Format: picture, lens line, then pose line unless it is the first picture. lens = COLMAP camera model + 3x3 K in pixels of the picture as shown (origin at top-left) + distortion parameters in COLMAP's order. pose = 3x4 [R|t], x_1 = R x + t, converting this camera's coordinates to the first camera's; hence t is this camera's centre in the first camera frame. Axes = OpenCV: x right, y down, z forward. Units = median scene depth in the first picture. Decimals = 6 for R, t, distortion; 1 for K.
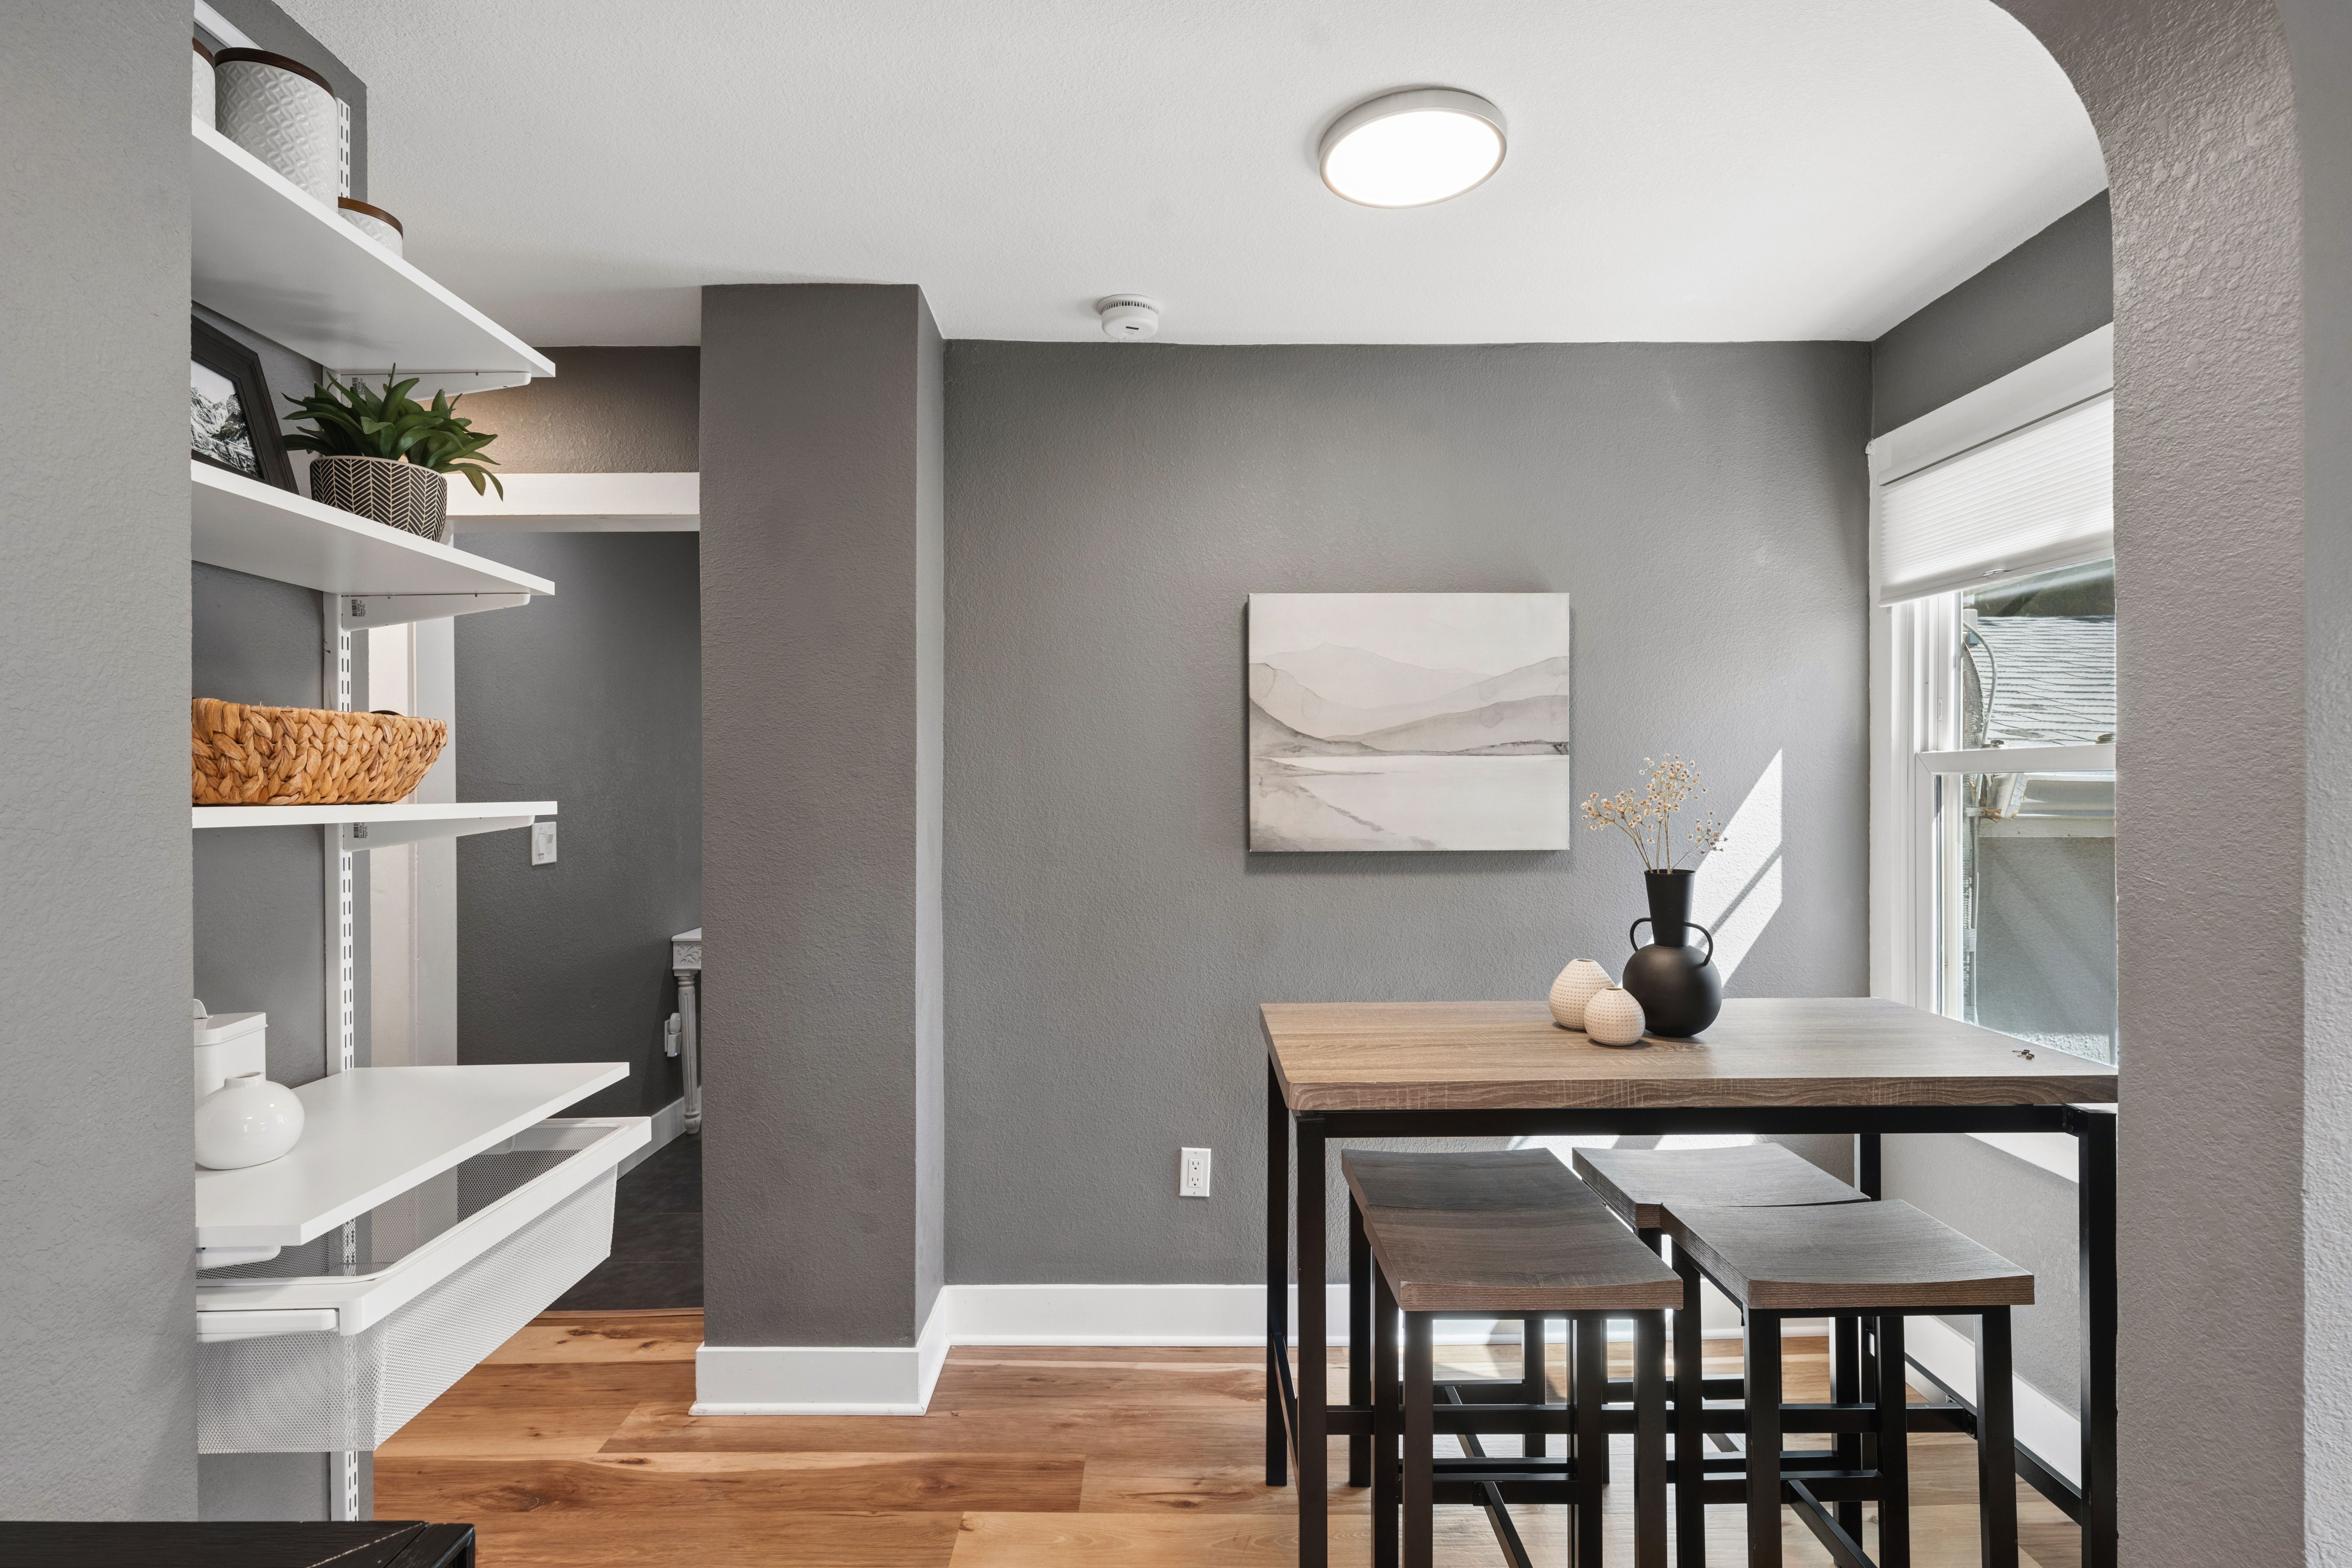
lens RADIAL K [[1142.4, 0, 1174.2], [0, 1142.4, 788.5], [0, 0, 1]] dist [0.005673, -0.000130]
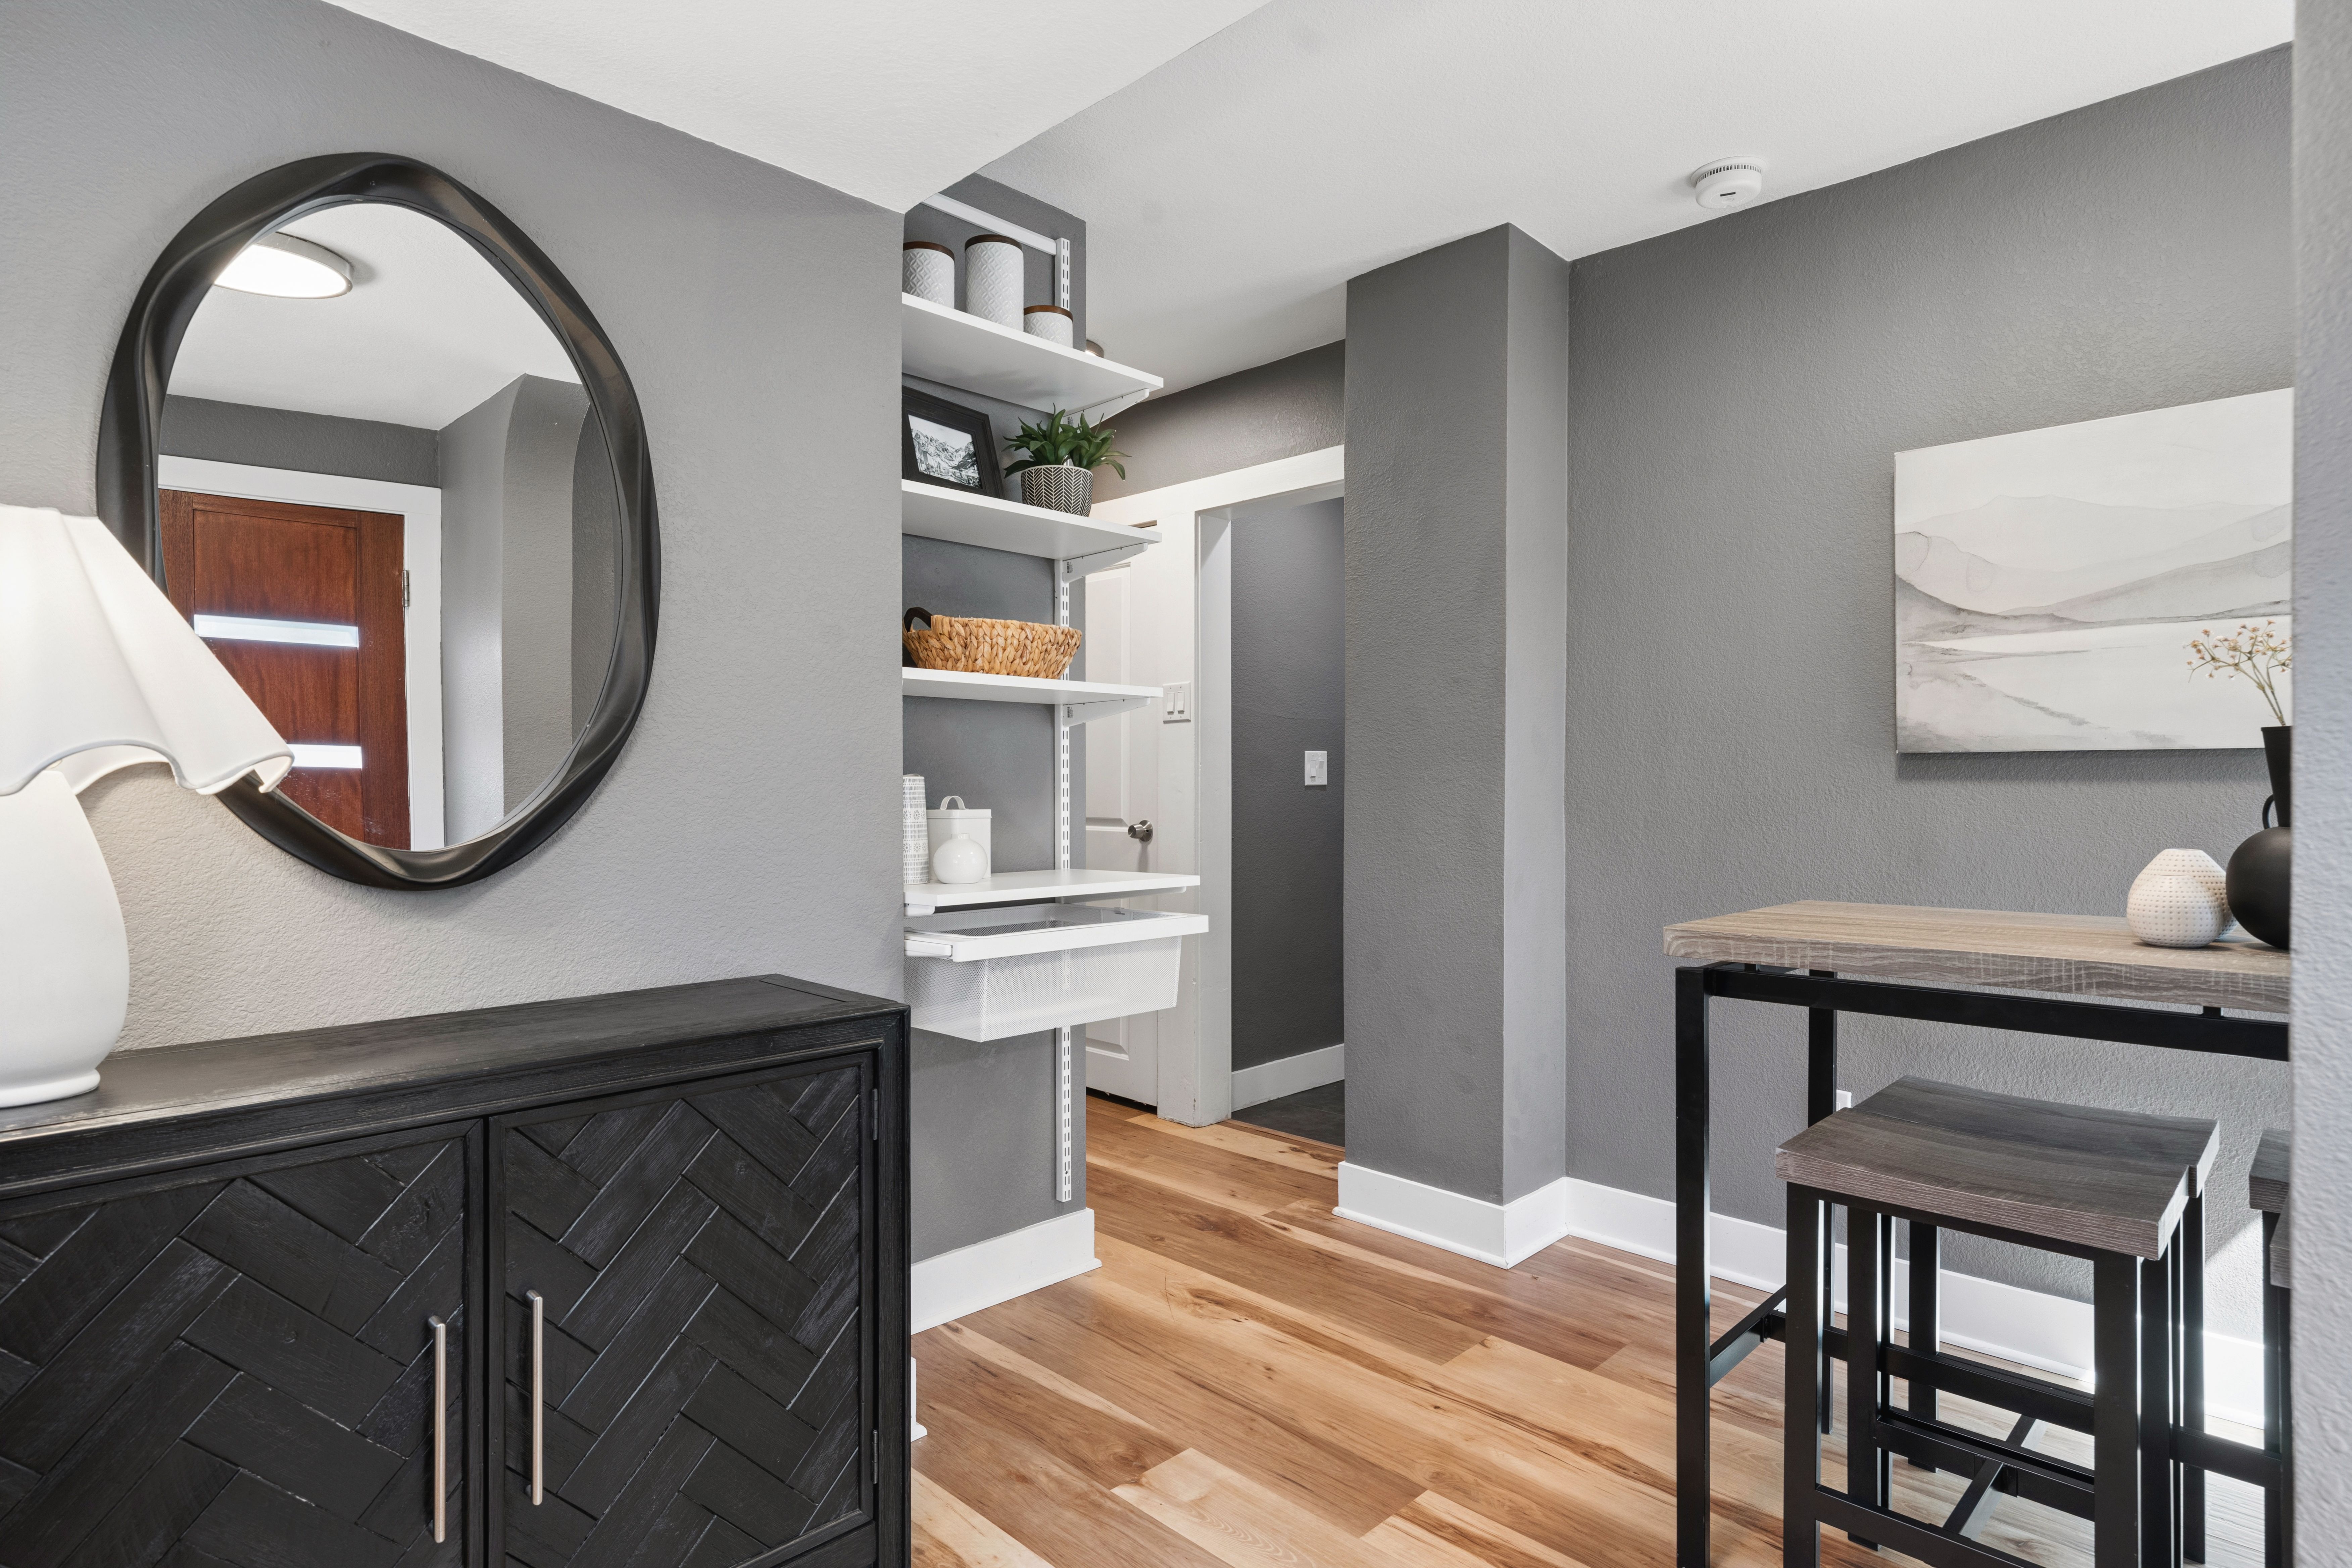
lens RADIAL K [[1241.3, 0, 1173.8], [0, 1241.3, 781.9], [0, 0, 1]] dist [-0.000819, 0.000040]
pose [[0.707833, 0.002890, -0.706373, 0.390769], [-0.003238, 0.999994, 0.000847, 0.089328], [0.706372, 0.001688, 0.707839, -0.052004]]
